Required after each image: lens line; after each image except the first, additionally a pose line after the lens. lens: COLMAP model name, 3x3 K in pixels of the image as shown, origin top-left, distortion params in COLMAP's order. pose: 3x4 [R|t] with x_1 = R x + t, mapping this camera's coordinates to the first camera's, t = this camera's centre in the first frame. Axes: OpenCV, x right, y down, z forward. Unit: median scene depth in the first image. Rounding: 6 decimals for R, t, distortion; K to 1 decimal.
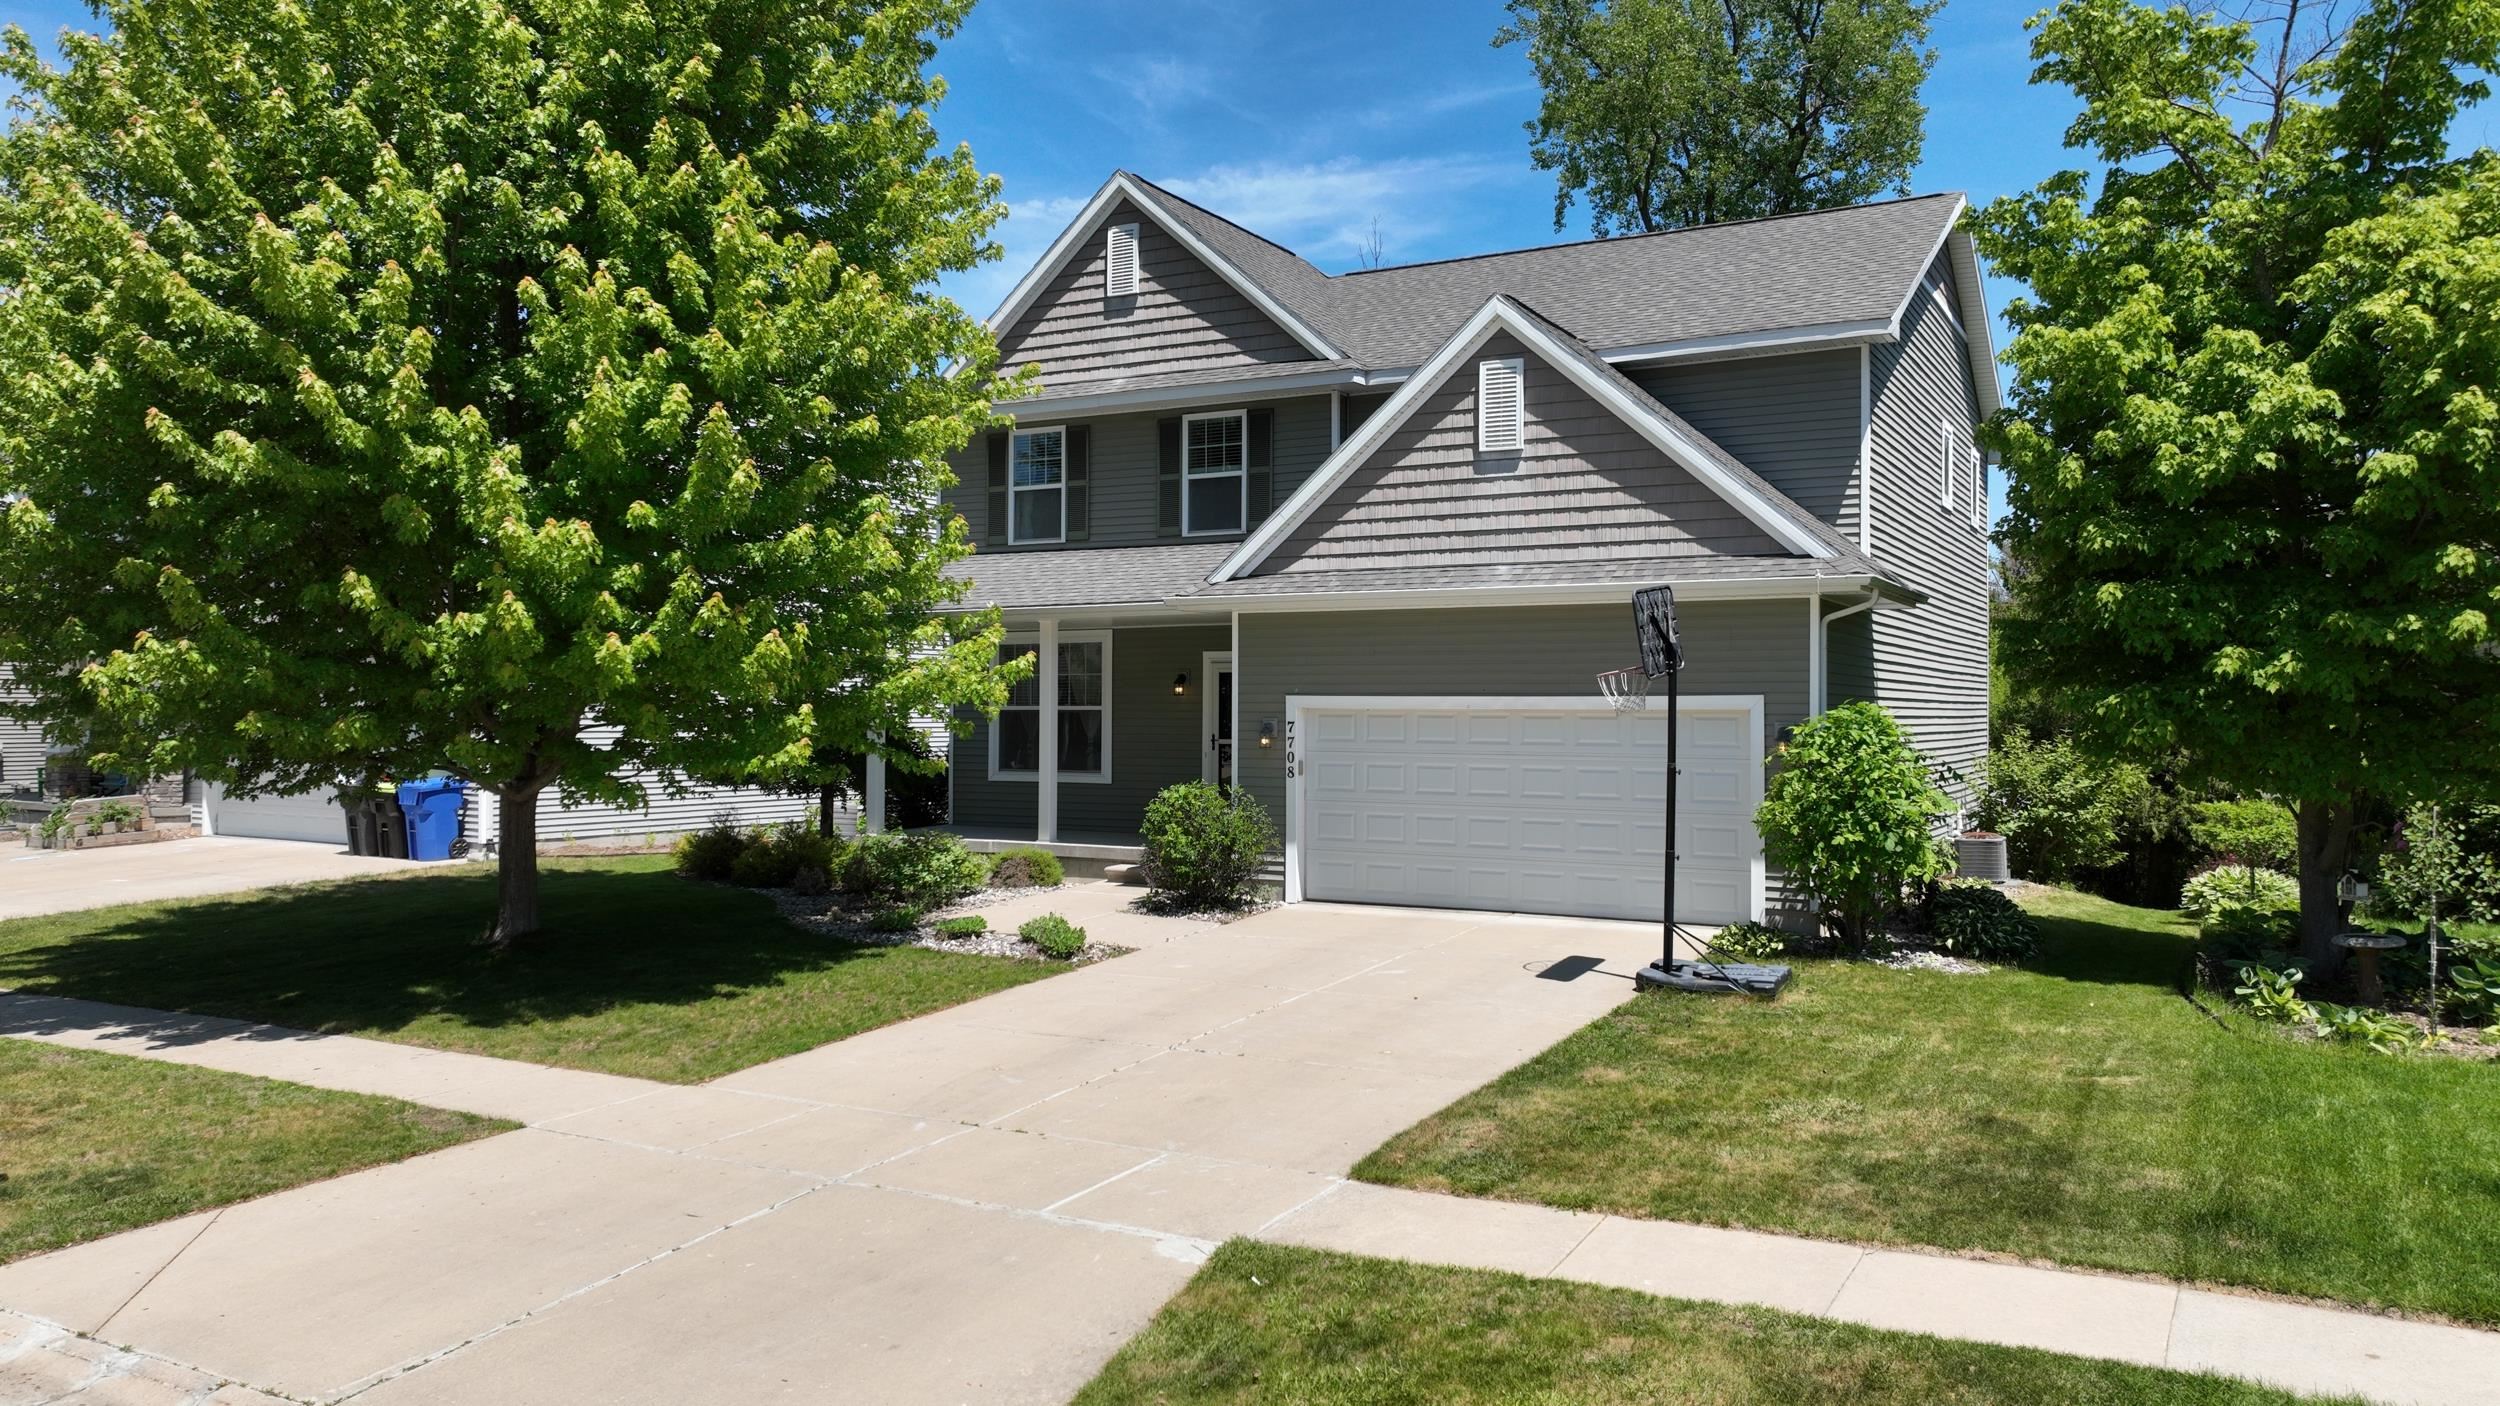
lens RADIAL K [[1758.1, 0, 1255.5], [0, 1758.1, 704.3], [0, 0, 1]] dist [0.004764, 0.007262]
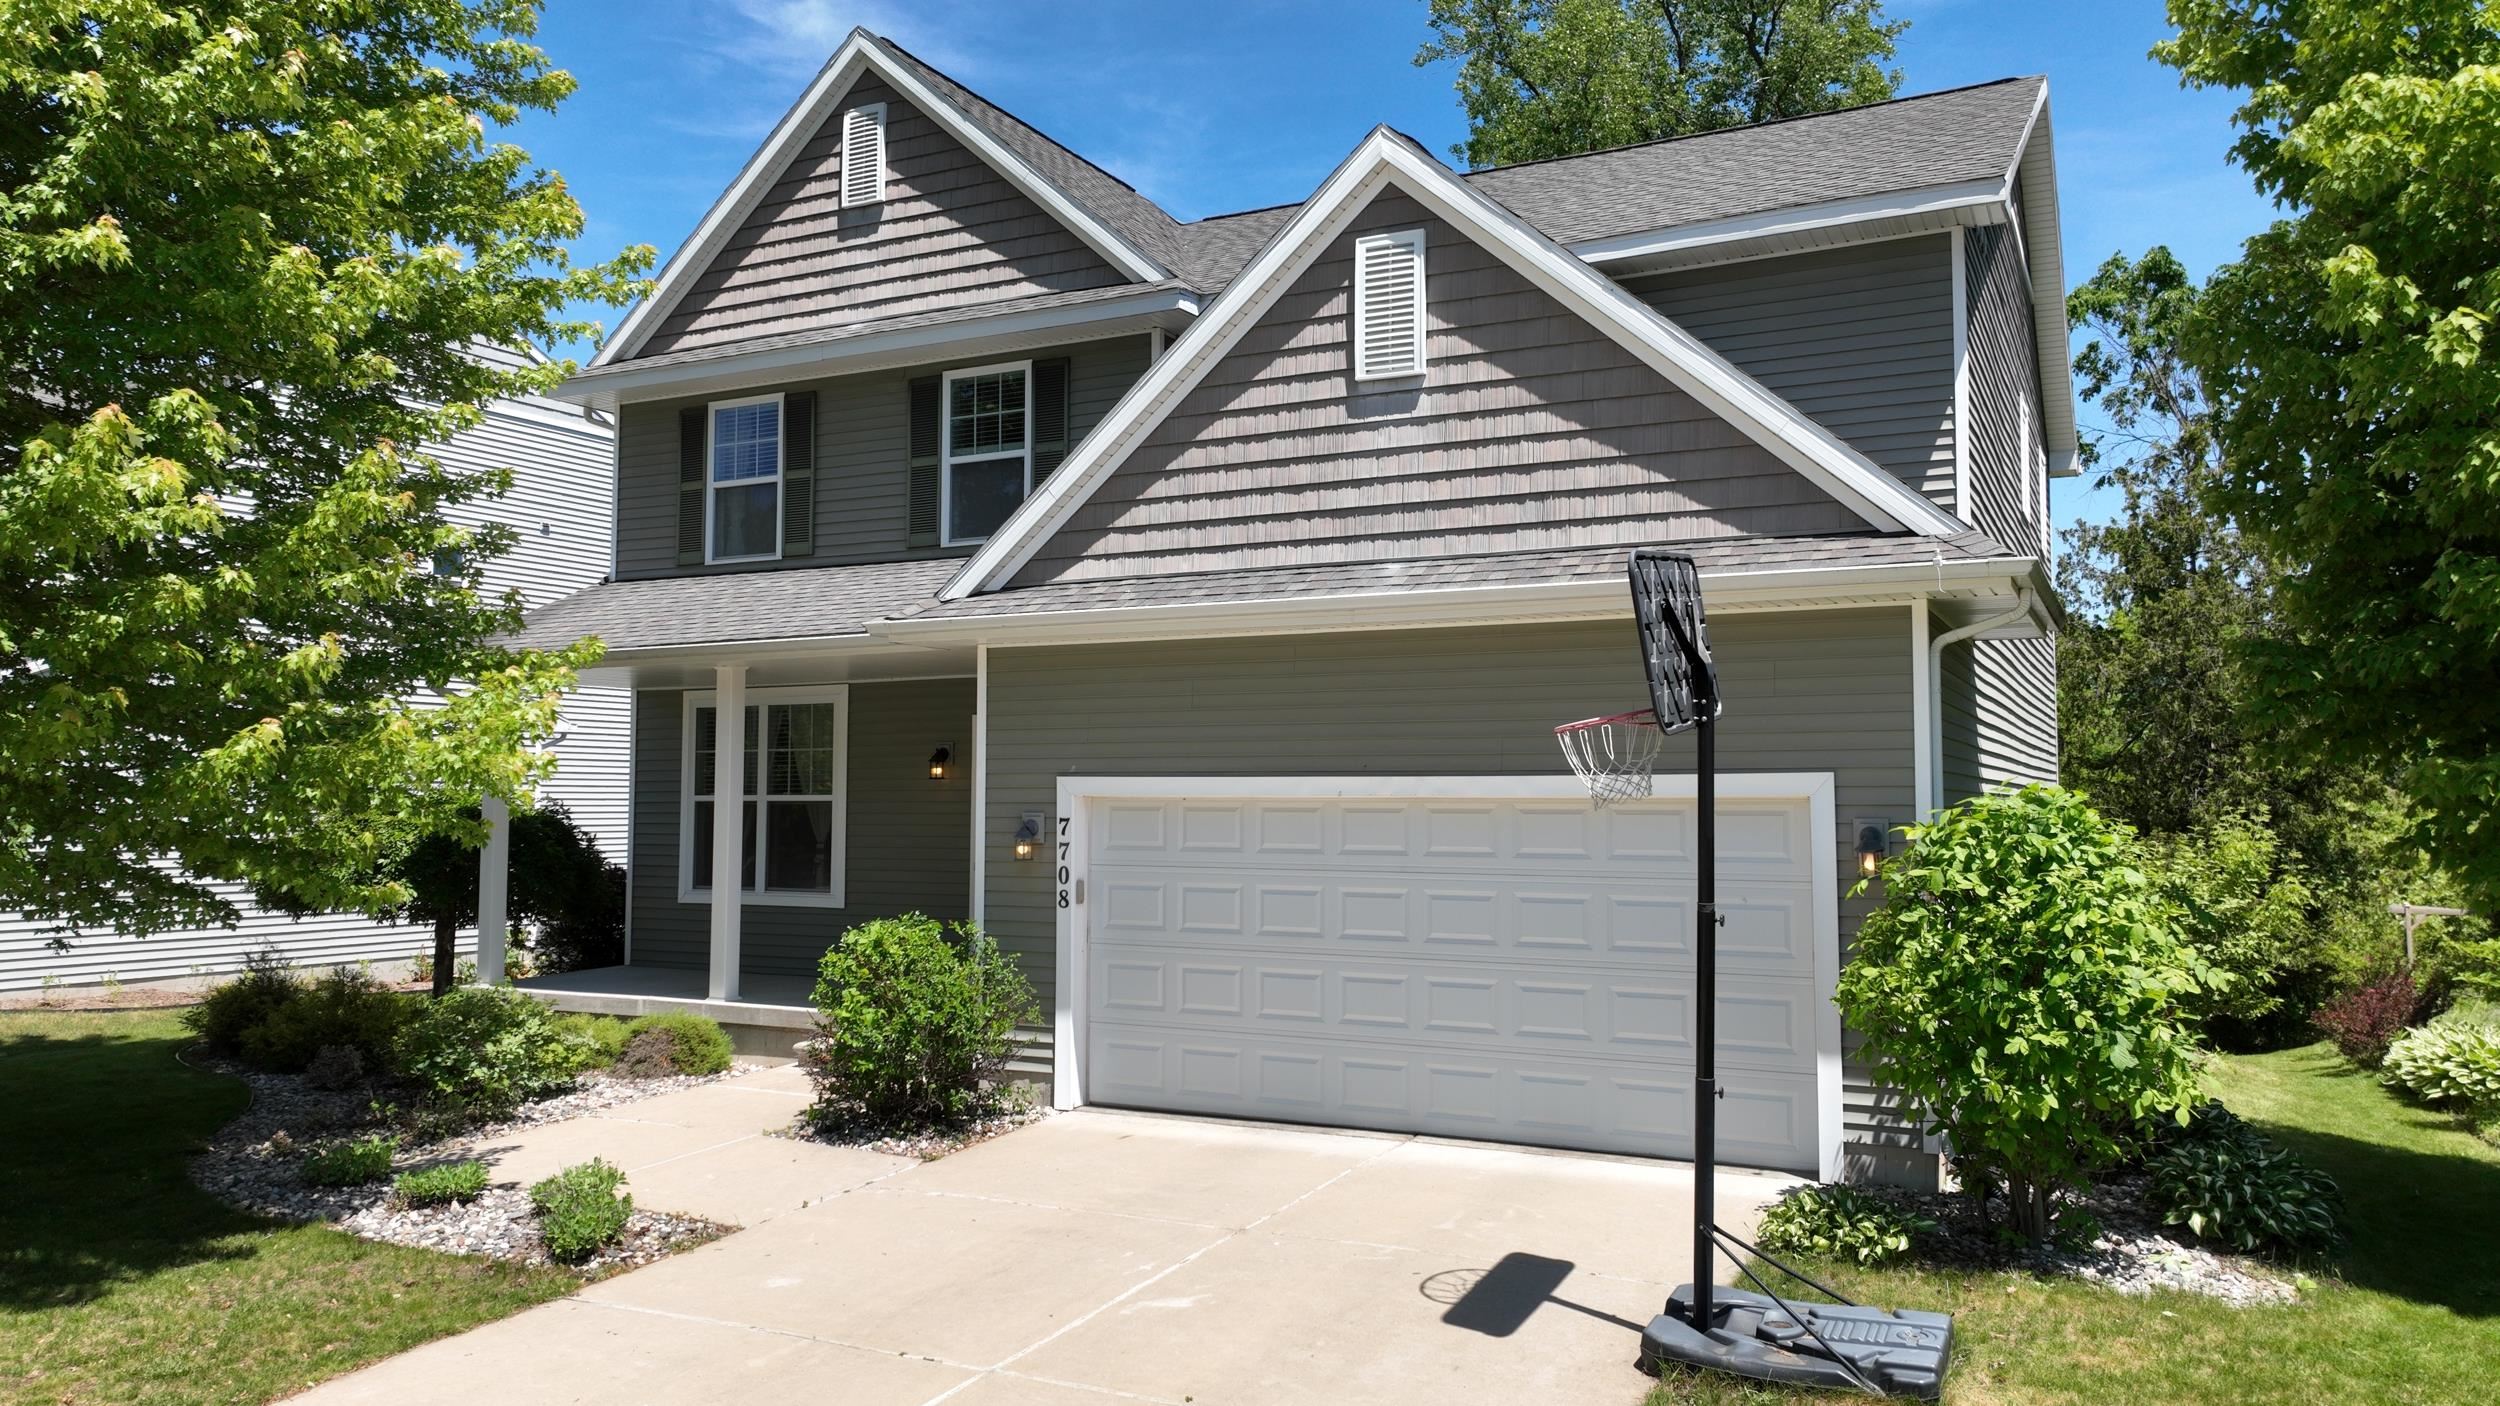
lens RADIAL K [[1758.1, 0, 1254.2], [0, 1758.1, 707.7], [0, 0, 1]] dist [0.004764, 0.007262]
pose [[0.999404, 0.000589, 0.034513, 0.069172], [0.001163, 0.998713, -0.050704, 0.002469], [-0.034499, 0.050714, 0.998117, 0.383163]]
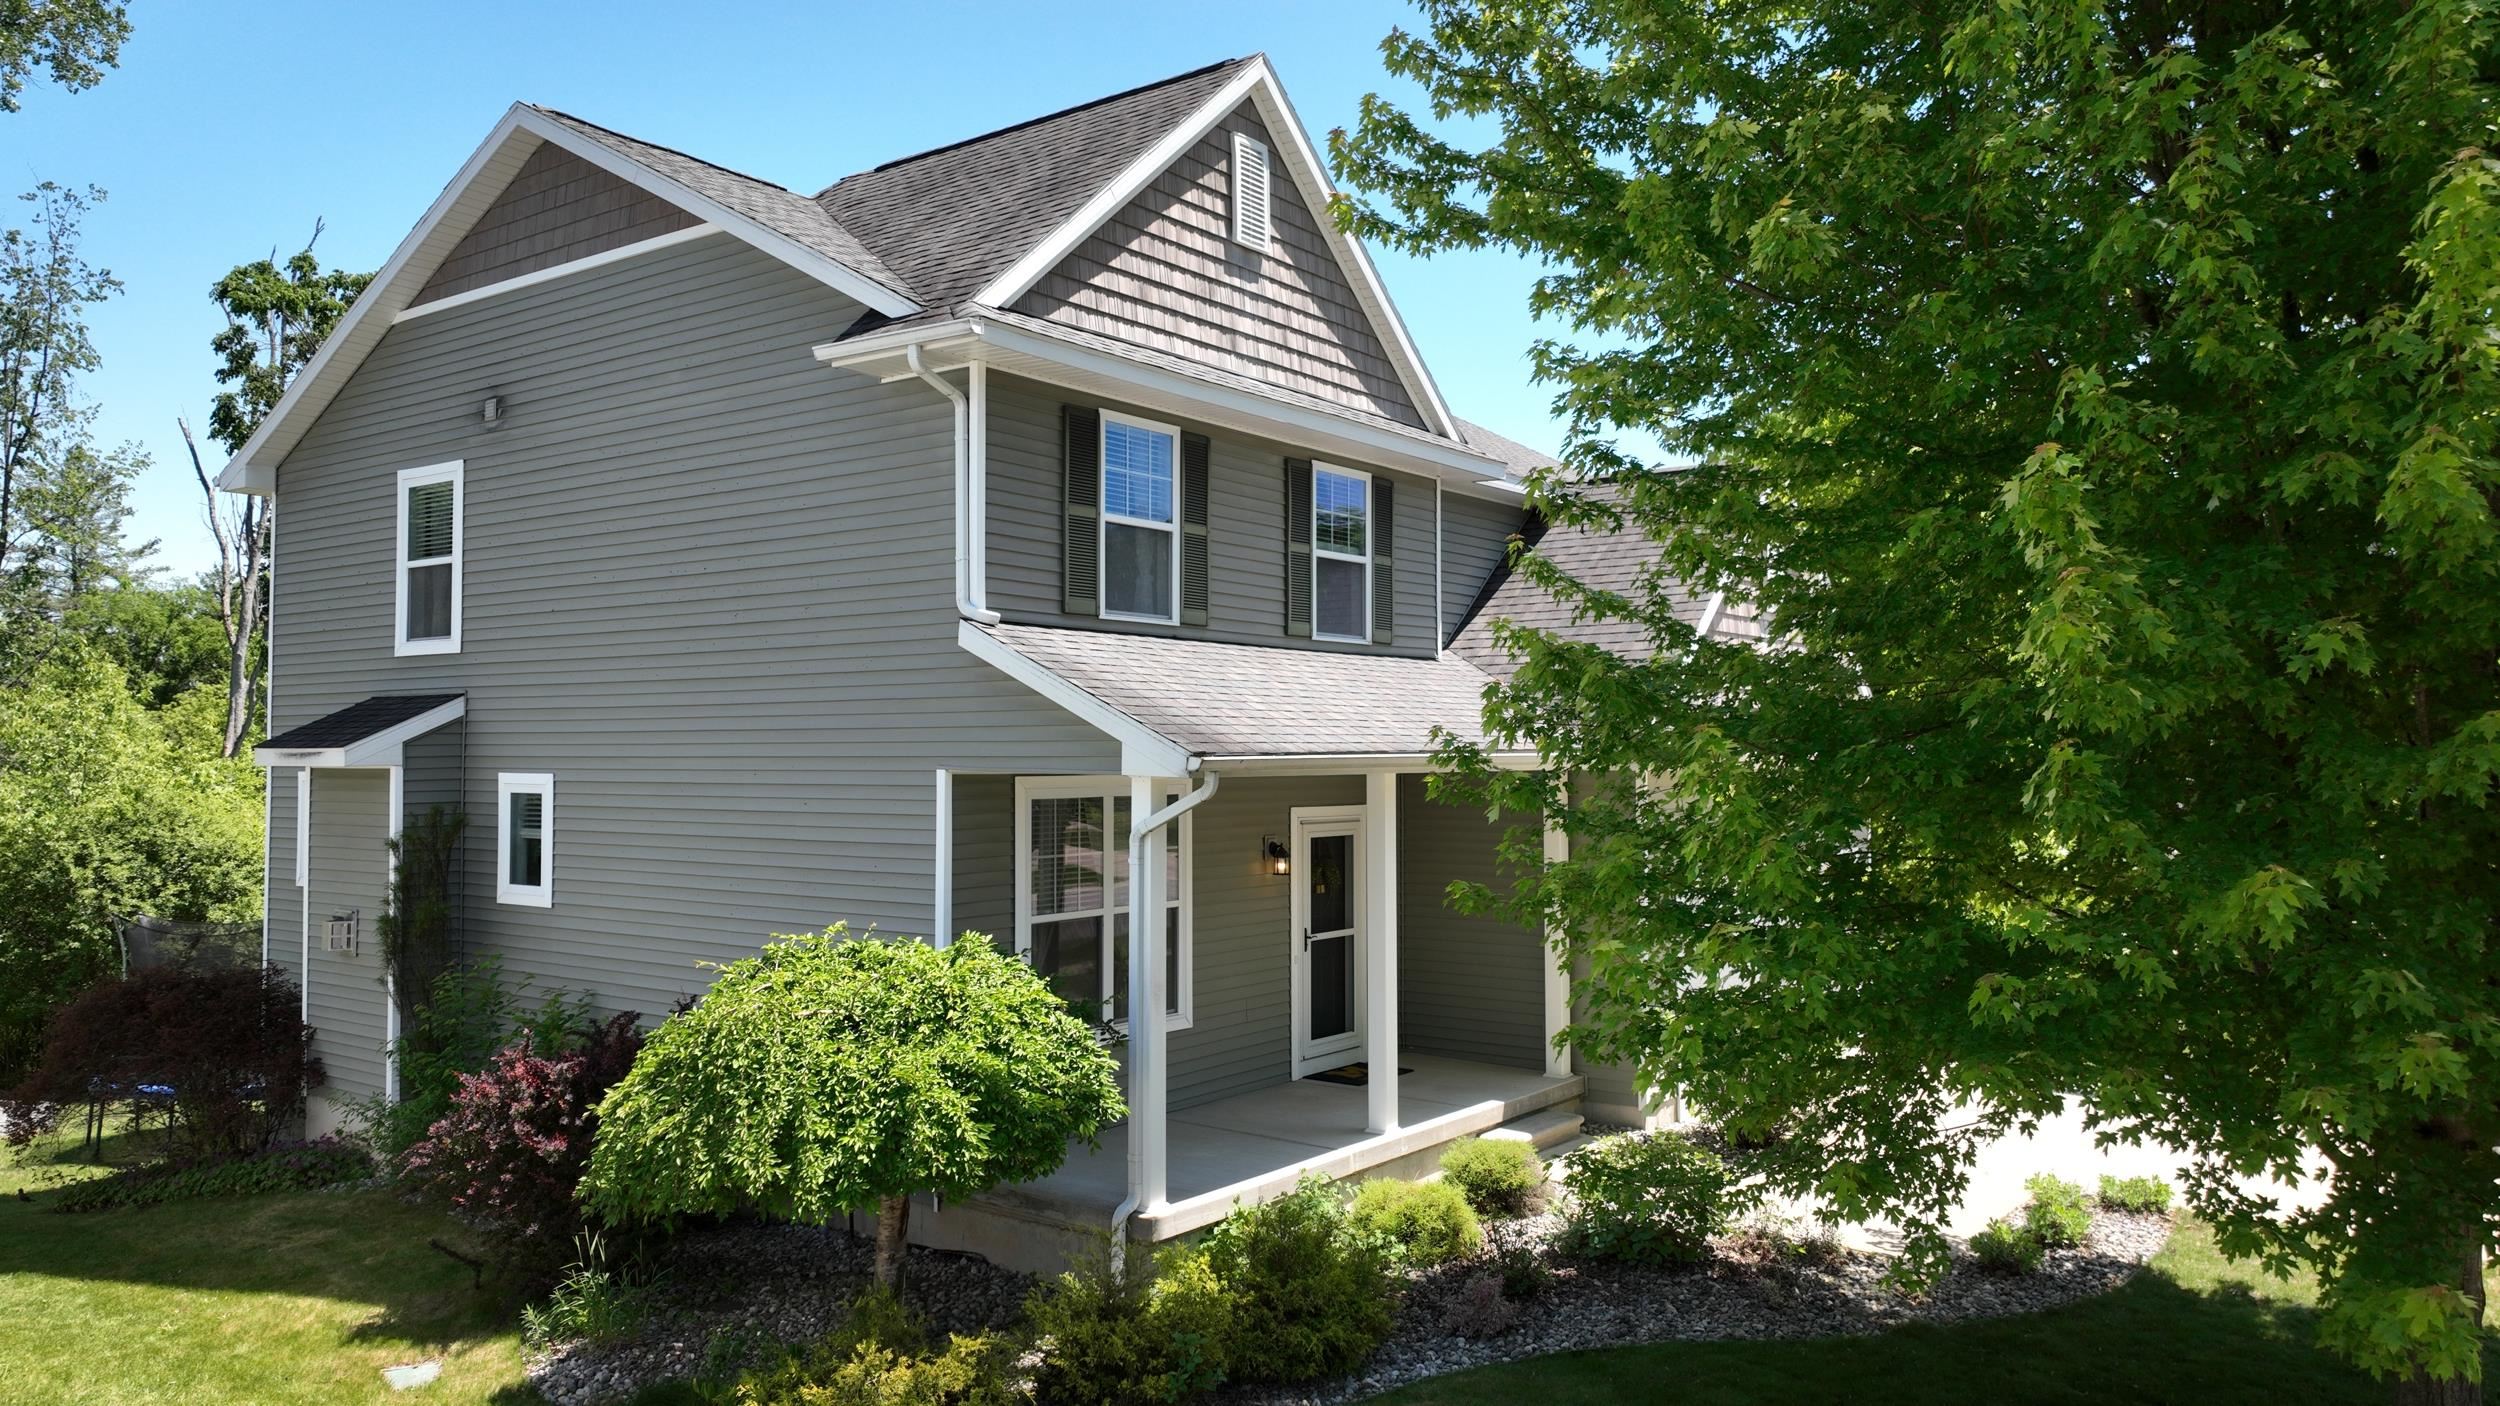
lens RADIAL K [[1758.1, 0, 1238.2], [0, 1758.1, 705.4], [0, 0, 1]] dist [0.004764, 0.007262]
pose [[0.130724, 0.024500, 0.991116, -0.870828], [0.000094, 0.999694, -0.024724, -0.064872], [-0.991419, 0.003325, 0.130682, 1.146717]]
